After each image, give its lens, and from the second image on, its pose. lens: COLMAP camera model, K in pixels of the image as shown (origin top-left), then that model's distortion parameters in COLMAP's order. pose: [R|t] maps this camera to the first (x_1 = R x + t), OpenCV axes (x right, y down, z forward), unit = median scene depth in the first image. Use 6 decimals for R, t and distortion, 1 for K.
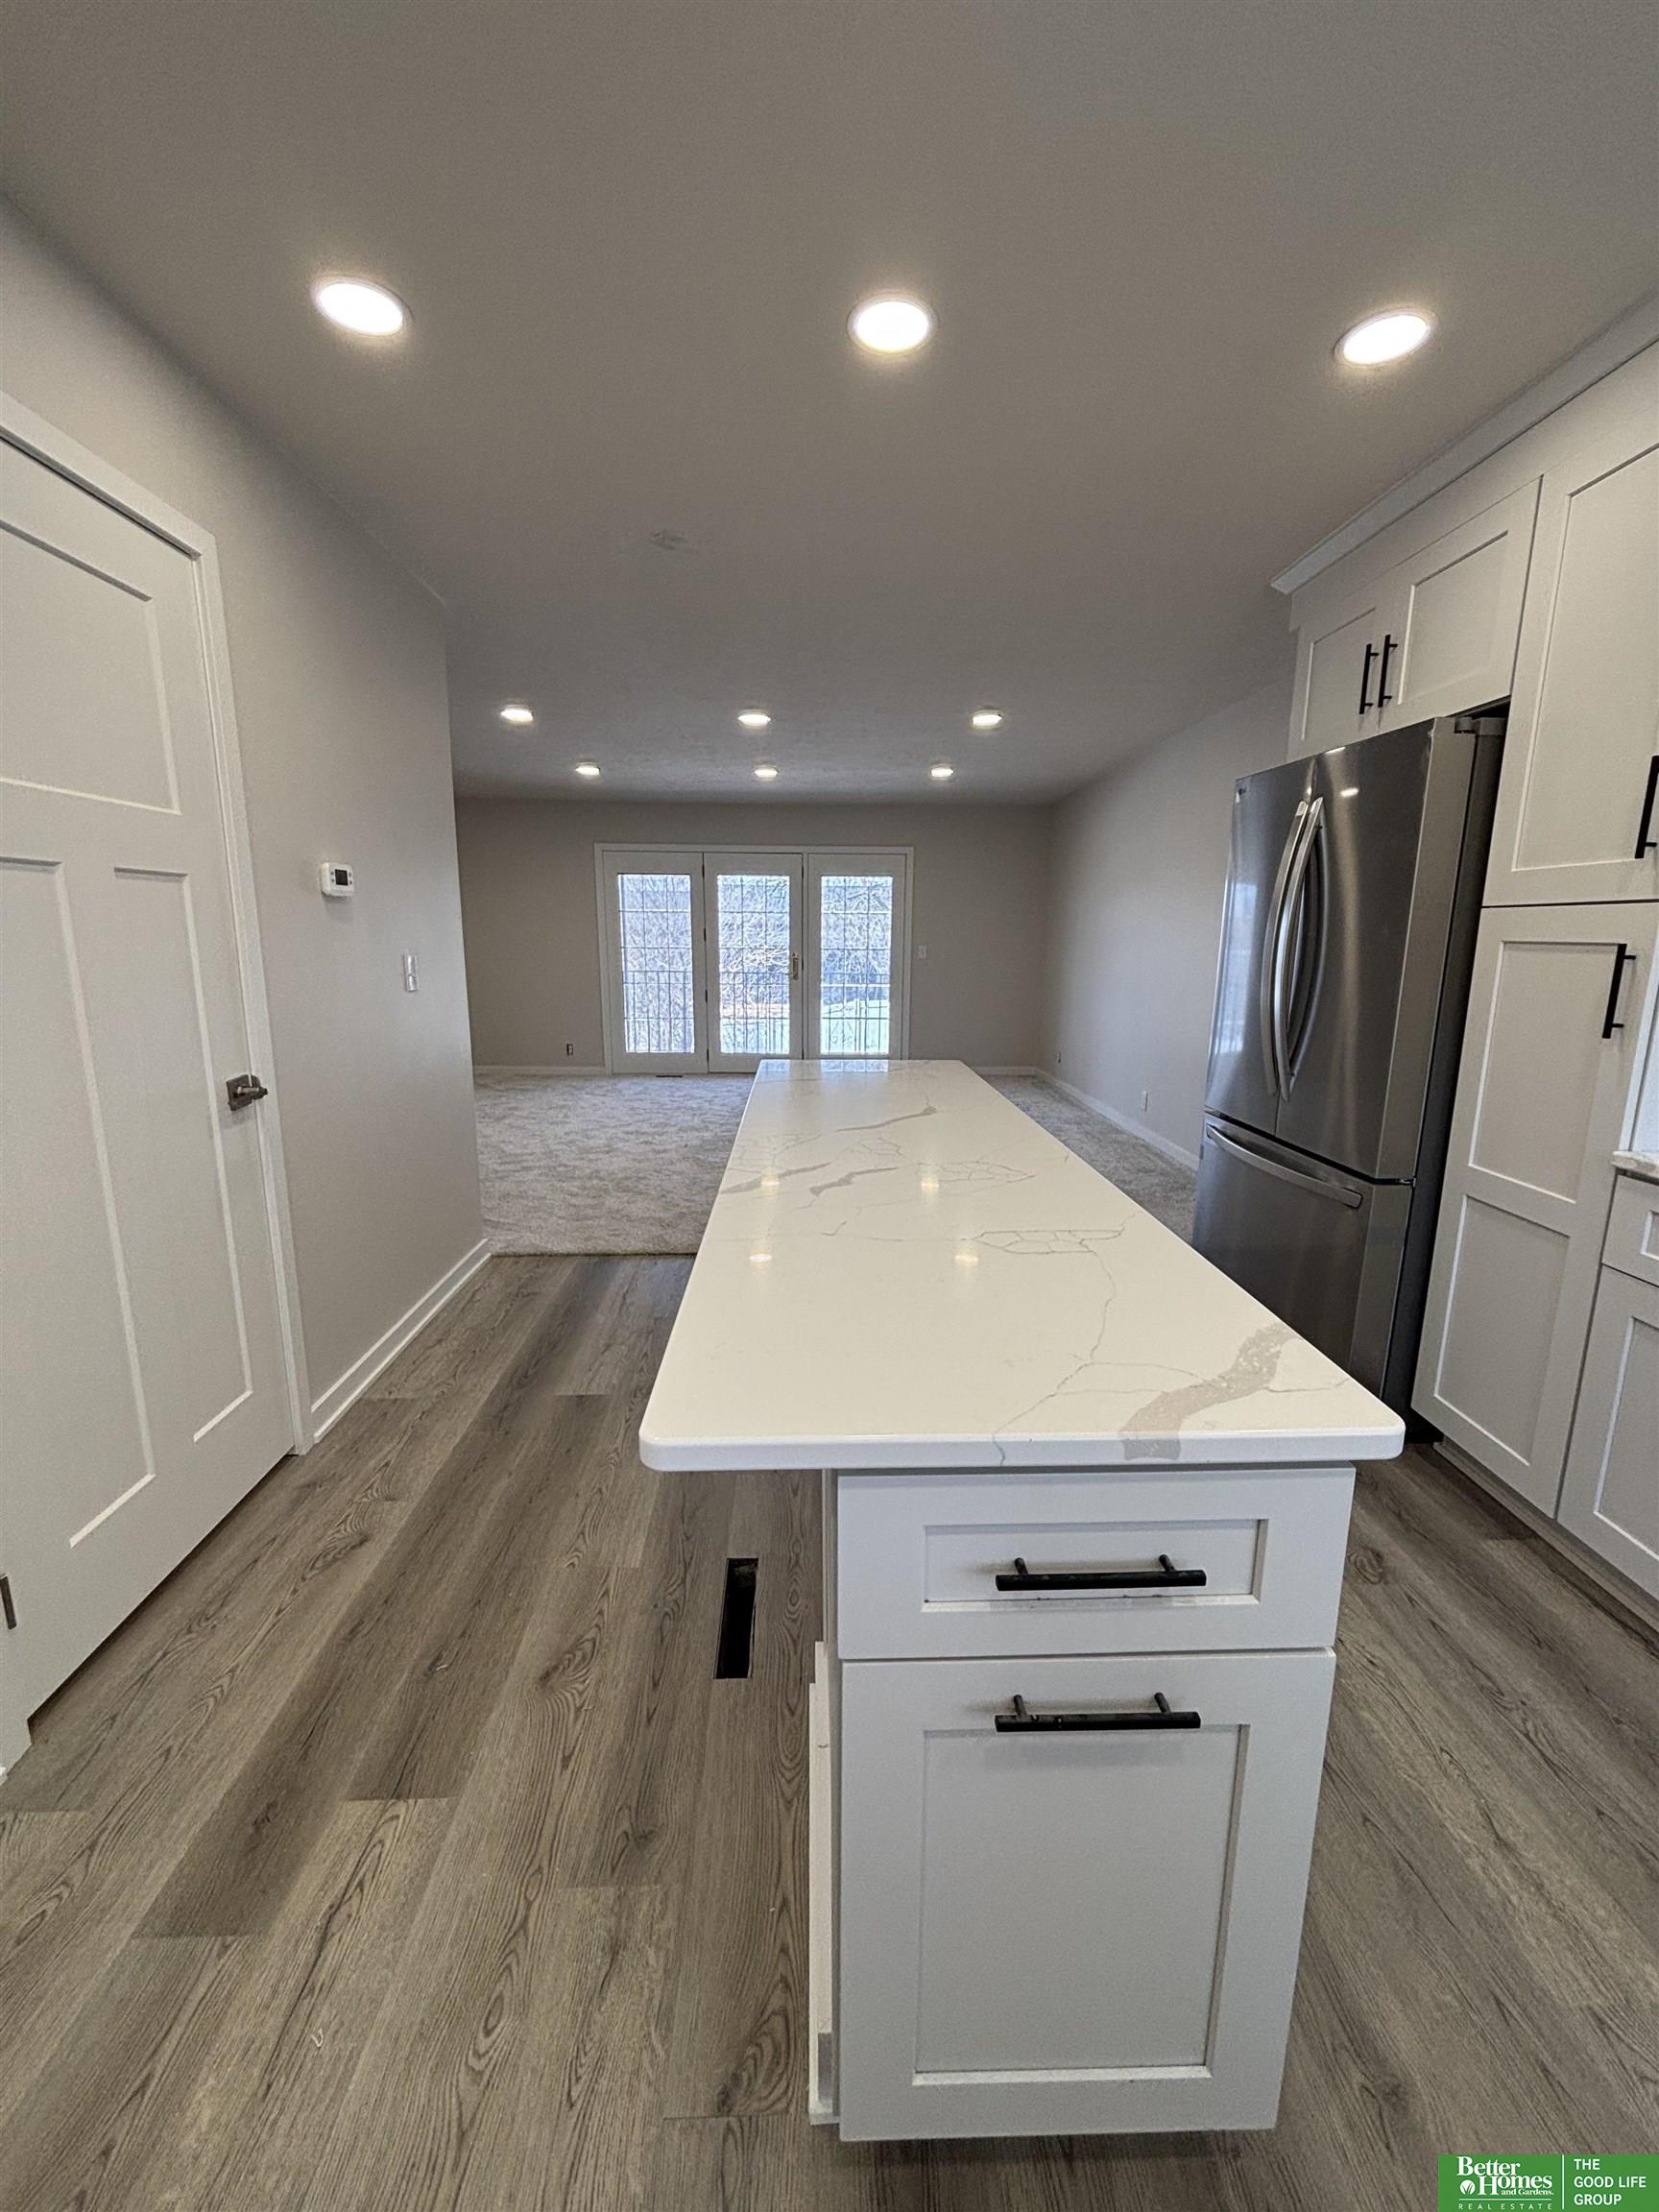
lens RADIAL K [[900.3, 0, 833.5], [0, 900.3, 1109.9], [0, 0, 1]] dist [0.000926, 0.000230]
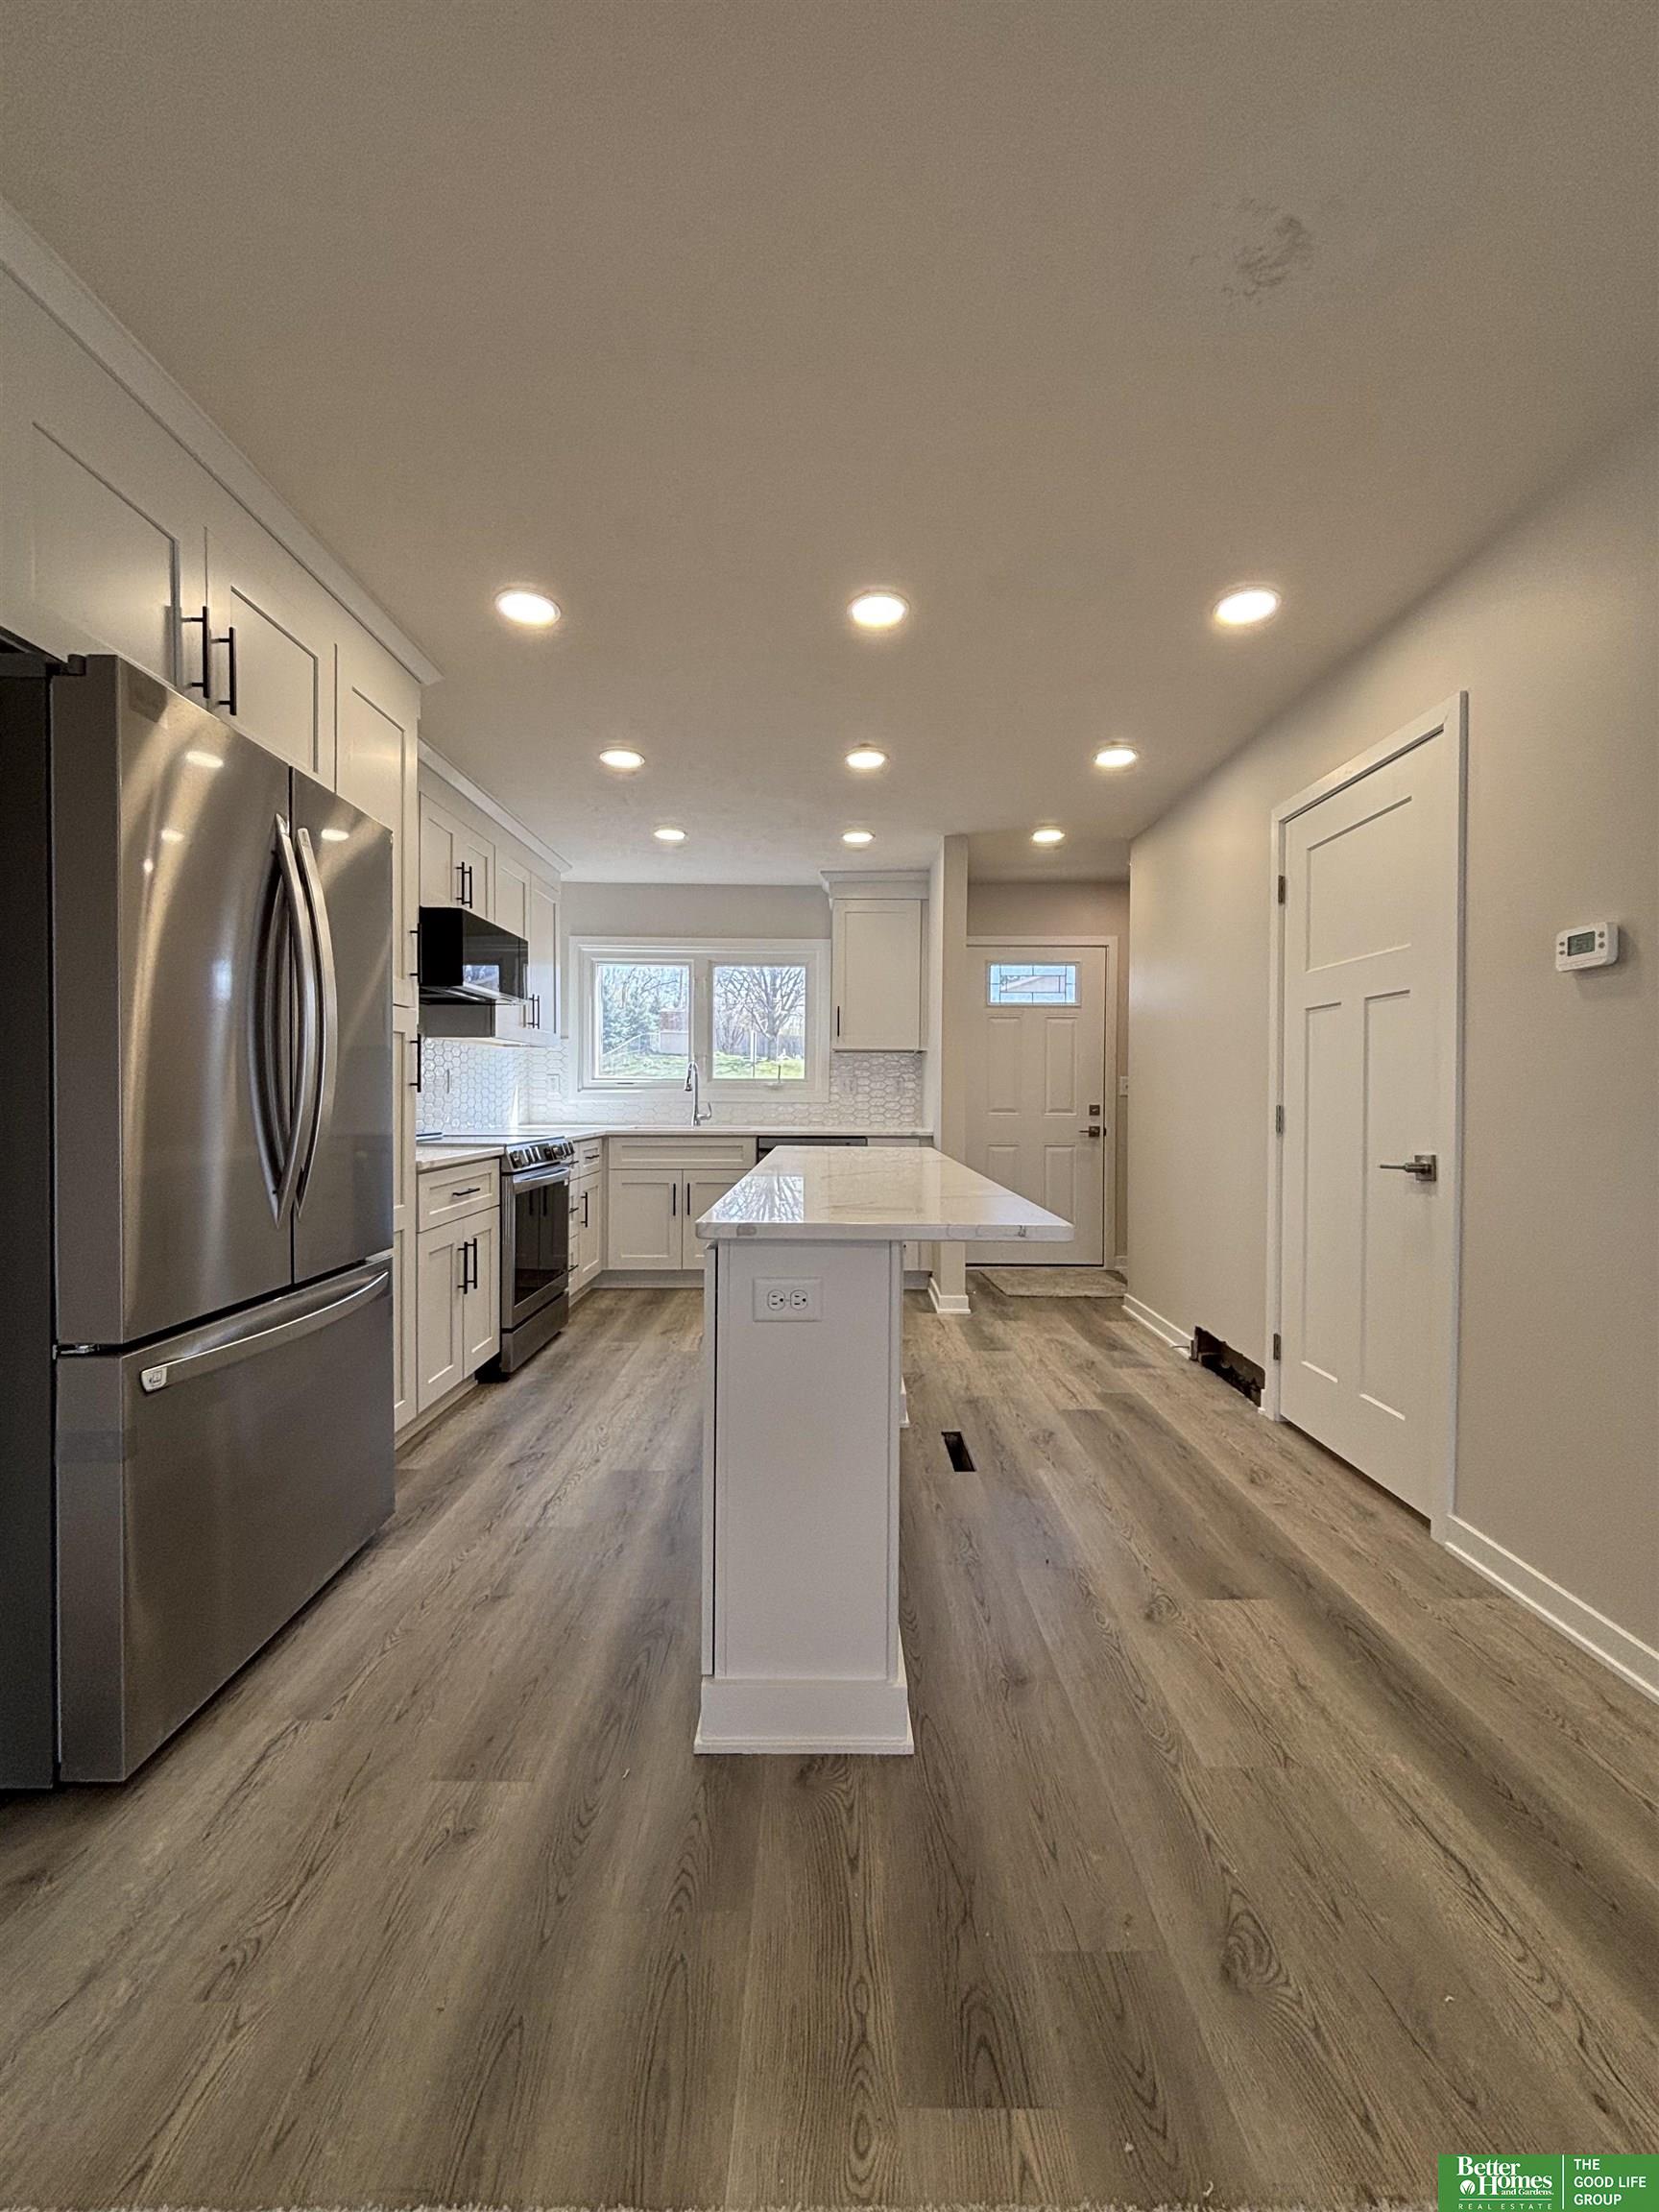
lens RADIAL K [[890.8, 0, 833.5], [0, 890.8, 1105.0], [0, 0, 1]] dist [0.003015, -0.002240]
pose [[-0.999241, -0.014678, 0.036072, 0.070341], [-0.006929, 0.978481, 0.206219, -0.389060], [-0.038323, 0.205813, -0.977841, 2.525669]]
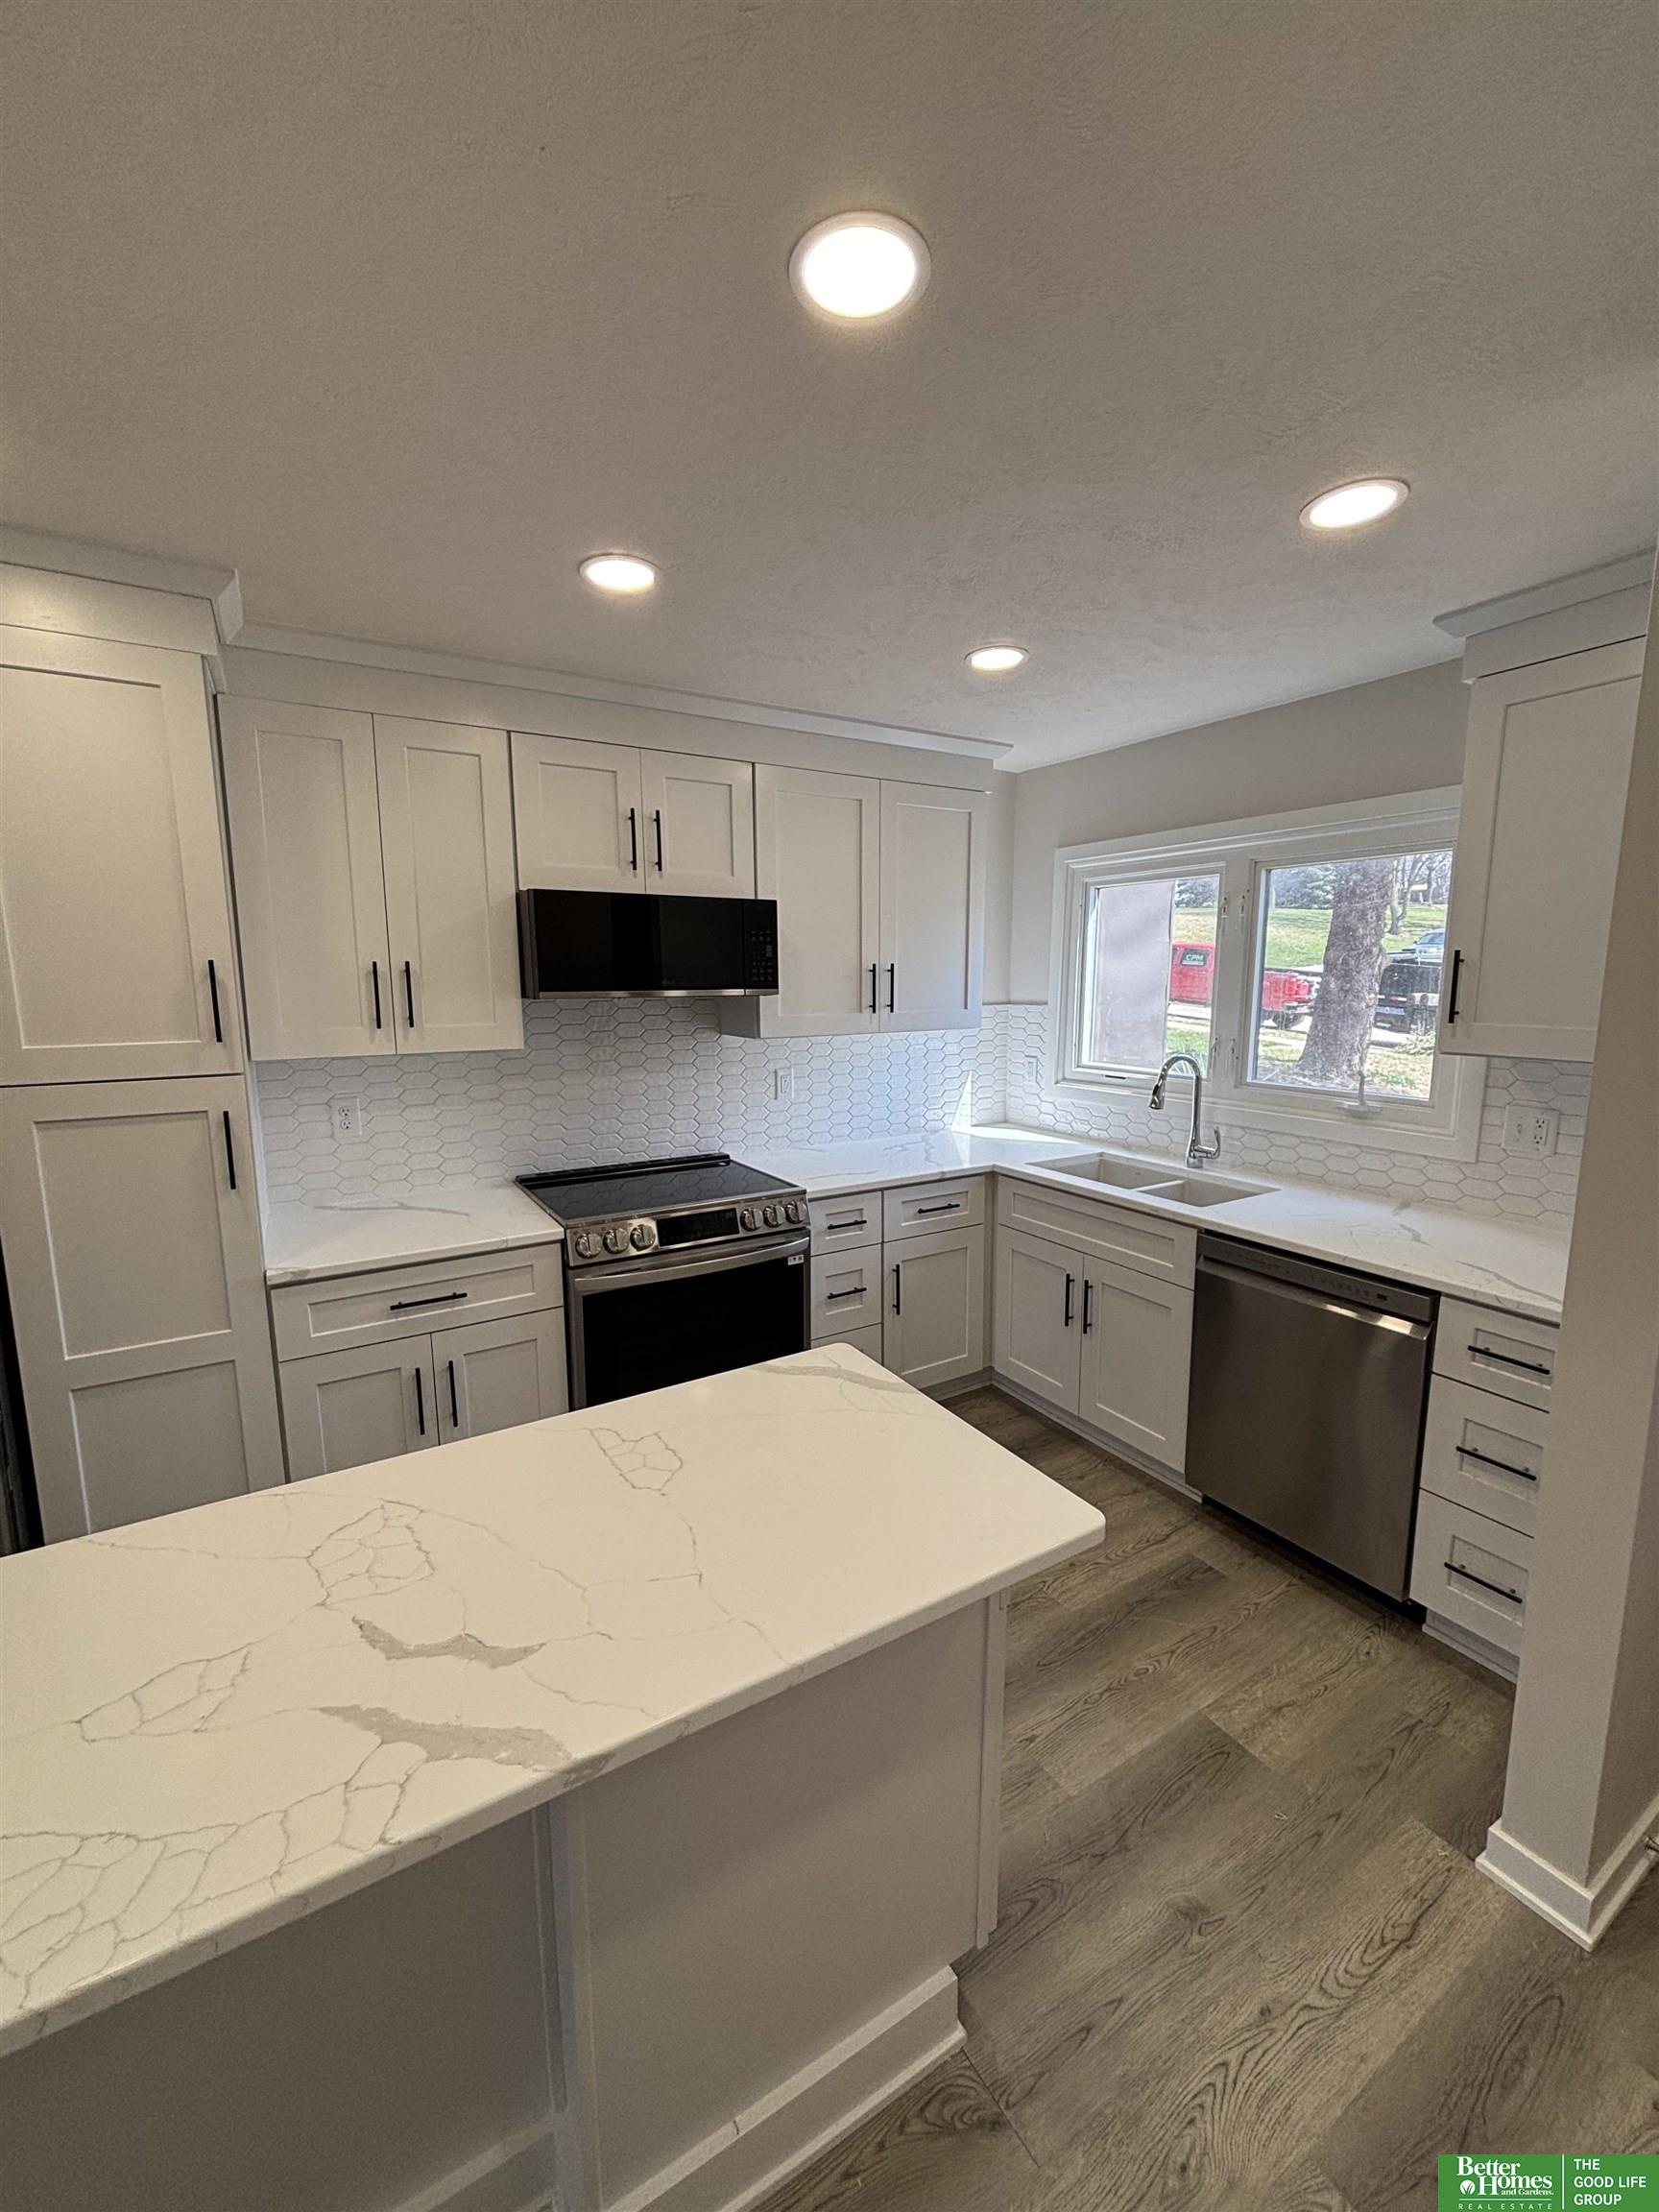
lens RADIAL K [[901.0, 0, 844.6], [0, 901.0, 1109.5], [0, 0, 1]] dist [-0.001705, 0.004702]
pose [[-0.498367, -0.137057, 0.856064, -0.537844], [0.166691, 0.953854, 0.249753, -0.341771], [-0.850791, 0.267167, -0.452523, 0.830497]]
